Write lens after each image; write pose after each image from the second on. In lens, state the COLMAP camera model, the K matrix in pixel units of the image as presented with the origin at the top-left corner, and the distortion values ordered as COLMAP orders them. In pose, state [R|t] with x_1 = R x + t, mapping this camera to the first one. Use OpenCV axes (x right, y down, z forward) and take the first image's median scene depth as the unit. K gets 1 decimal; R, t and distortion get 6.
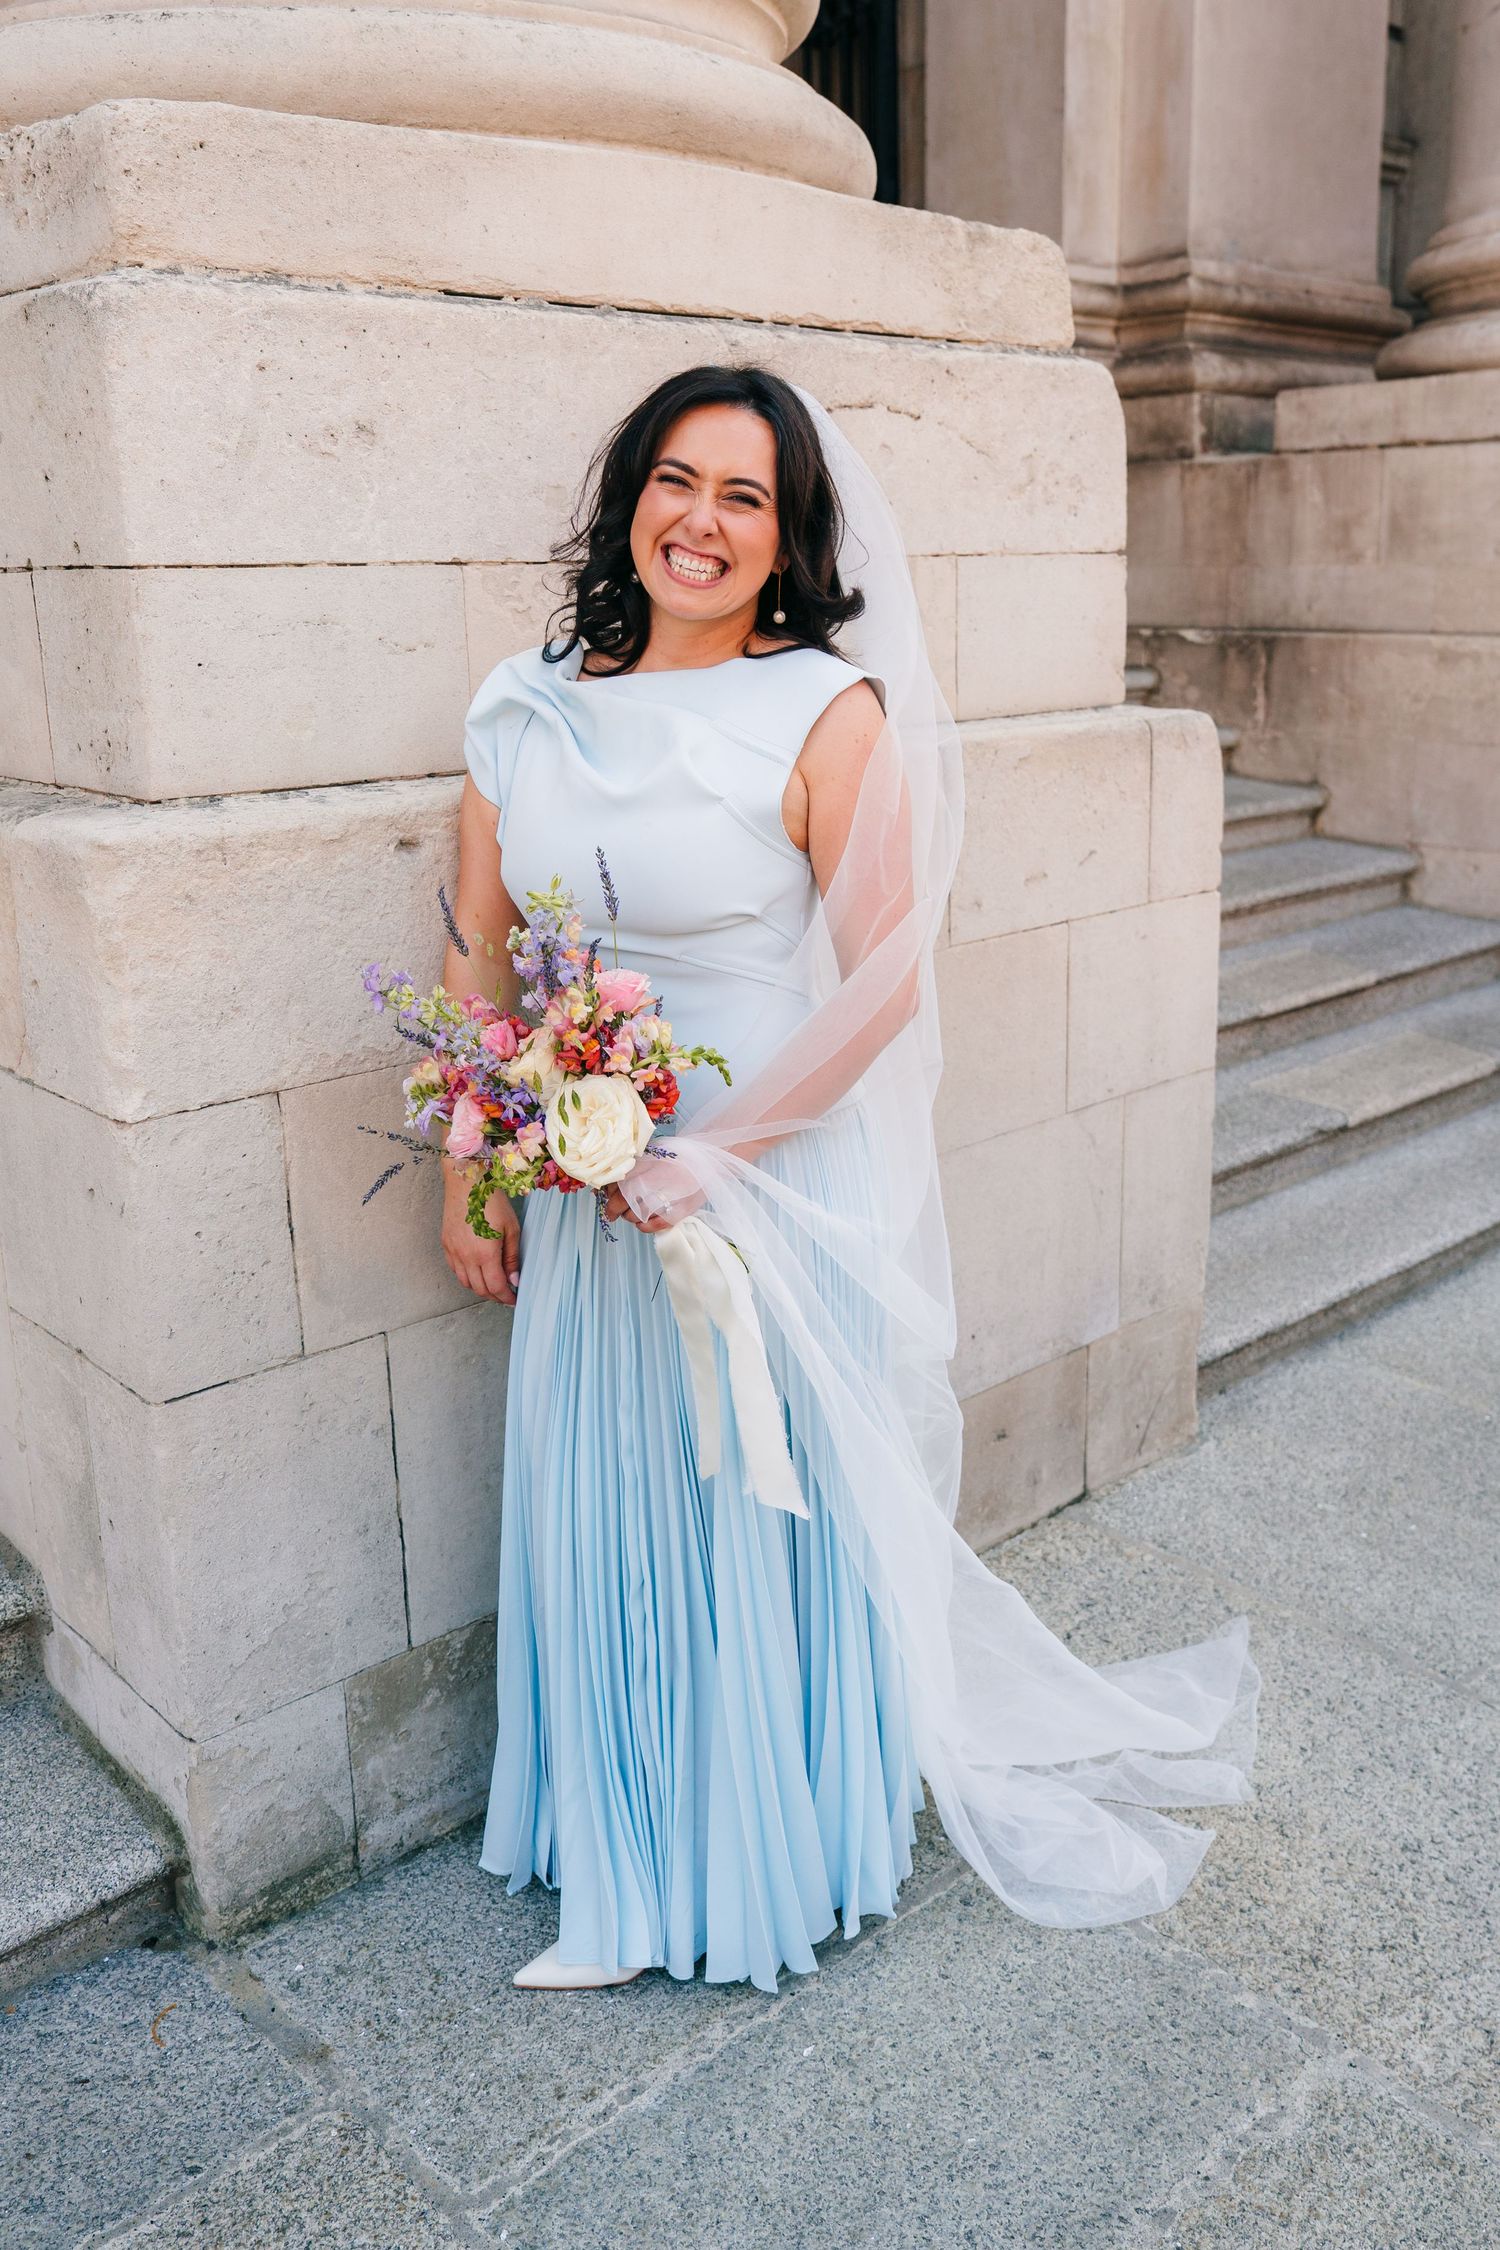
lens RADIAL K [[1944.4, 0, 748.8], [0, 1944.4, 1075.2], [0, 0, 1]] dist [0.001581, 0.008395]
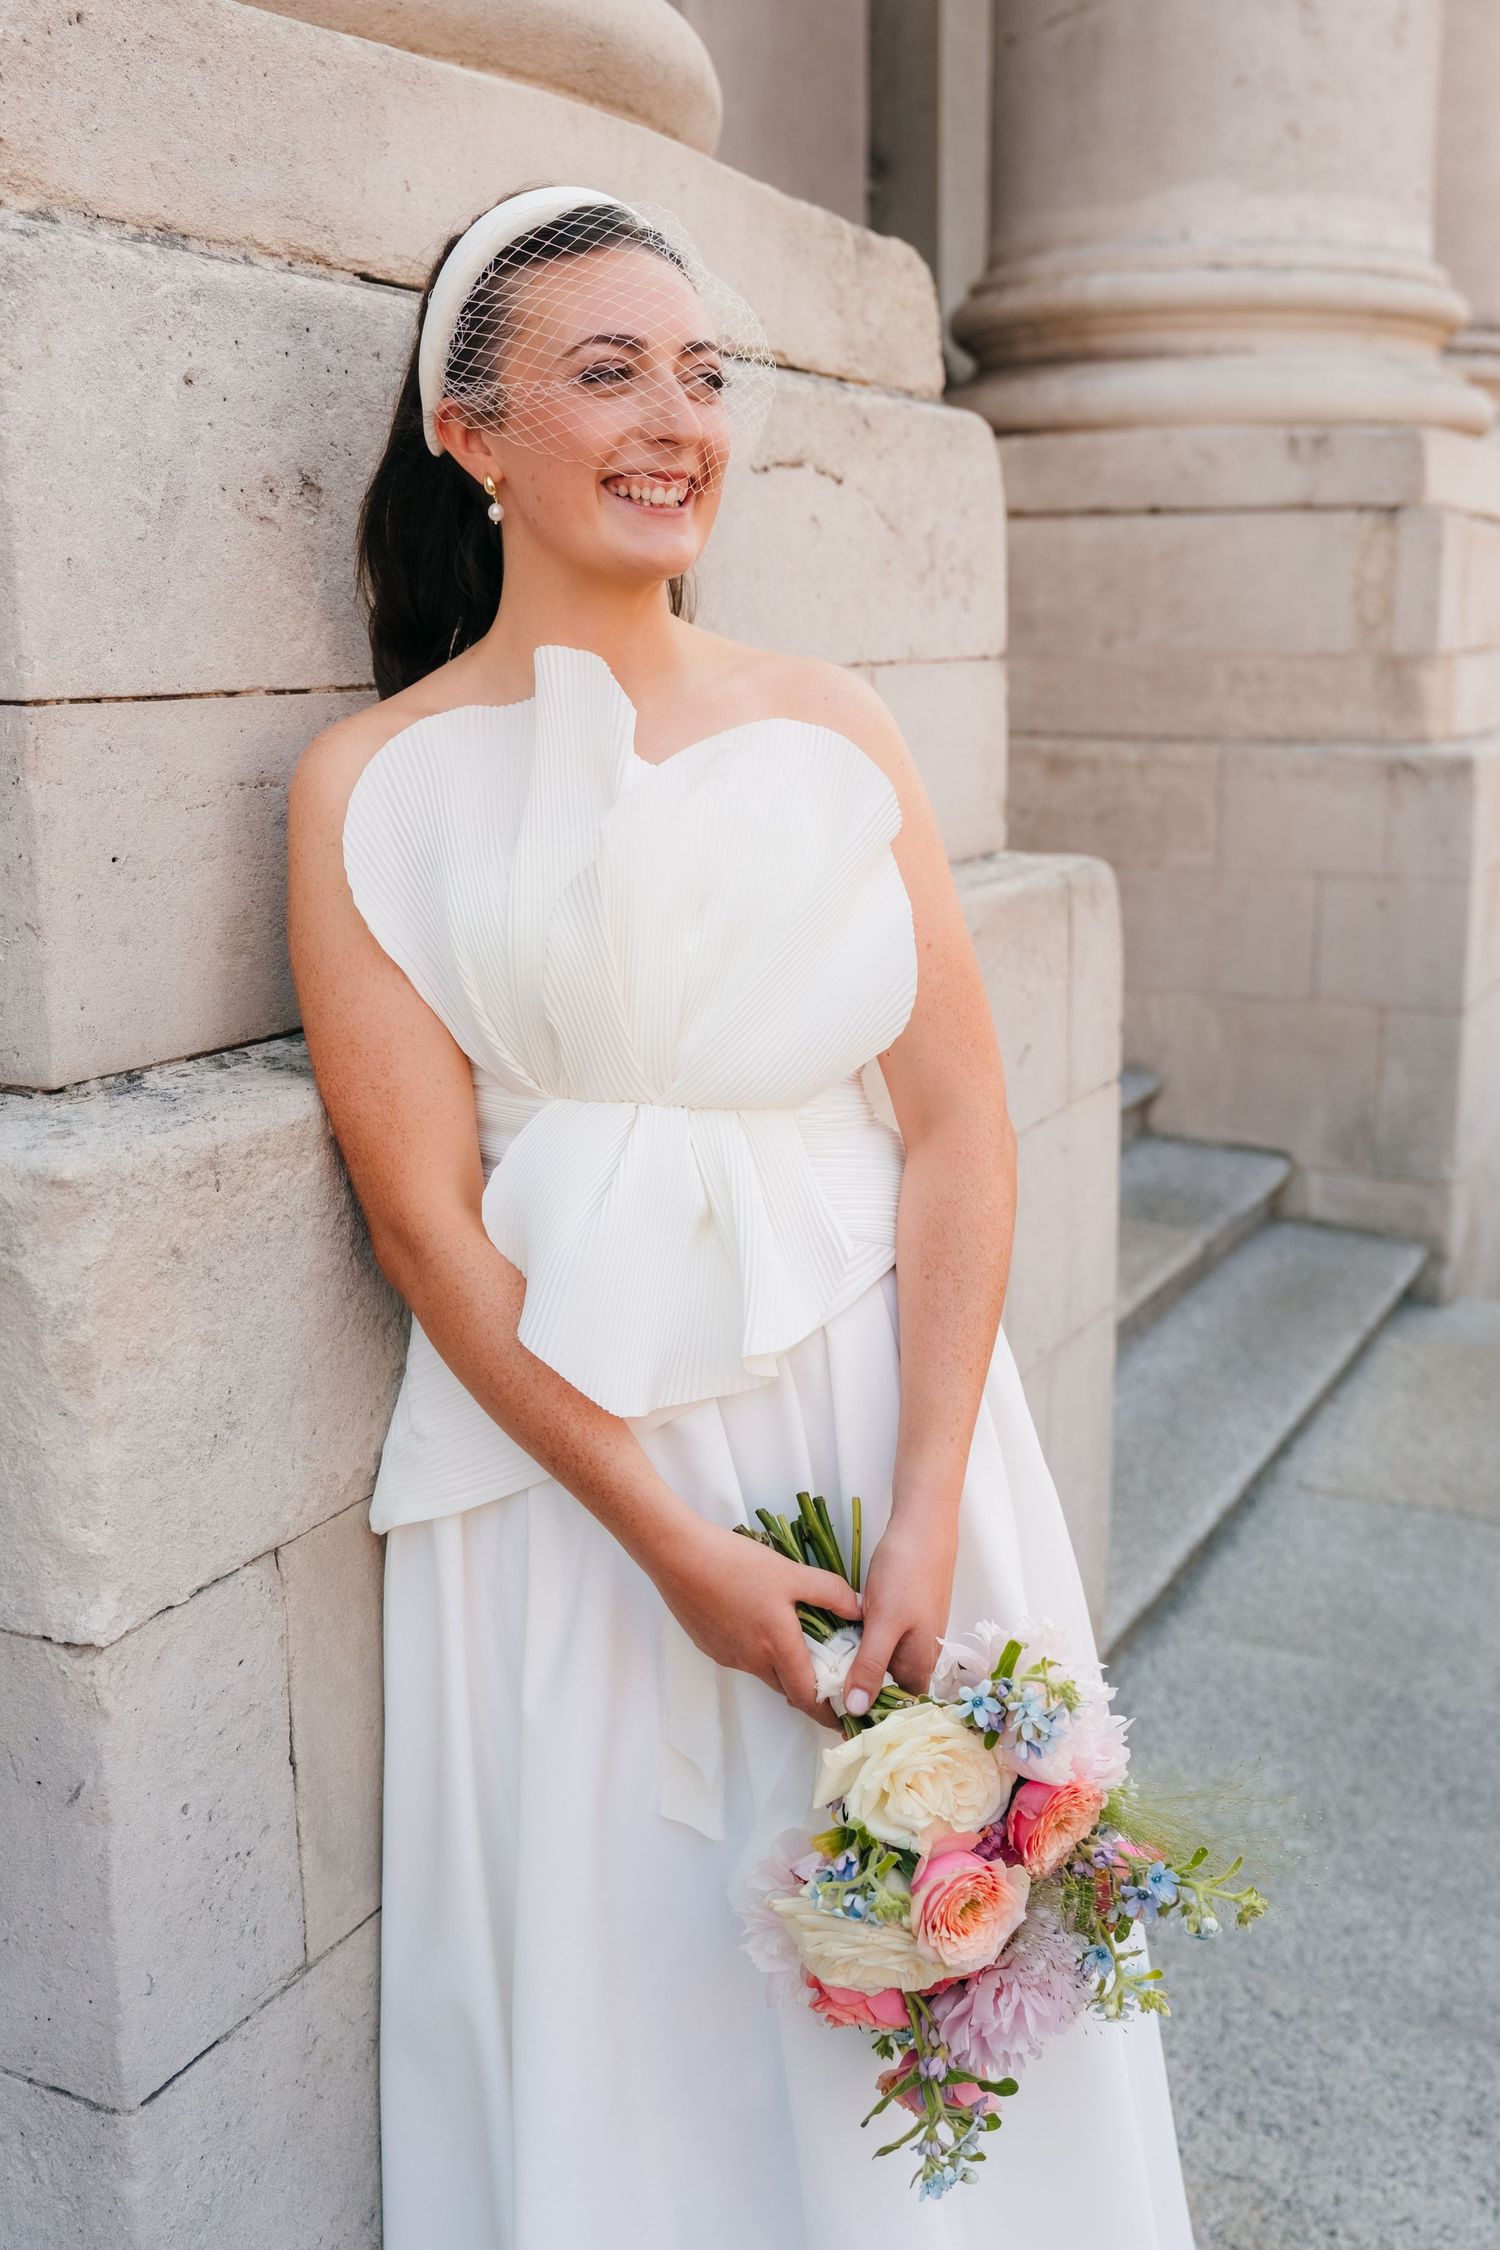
lens RADIAL K [[2349.4, 0, 750.0], [0, 2349.4, 1125.0], [0, 0, 1]] dist [0.008585, -0.014234]
pose [[0.932318, -0.063073, 0.356097, -0.357323], [0.080022, 0.996245, -0.033054, -0.087345], [-0.352675, 0.059312, 0.933864, 0.248471]]
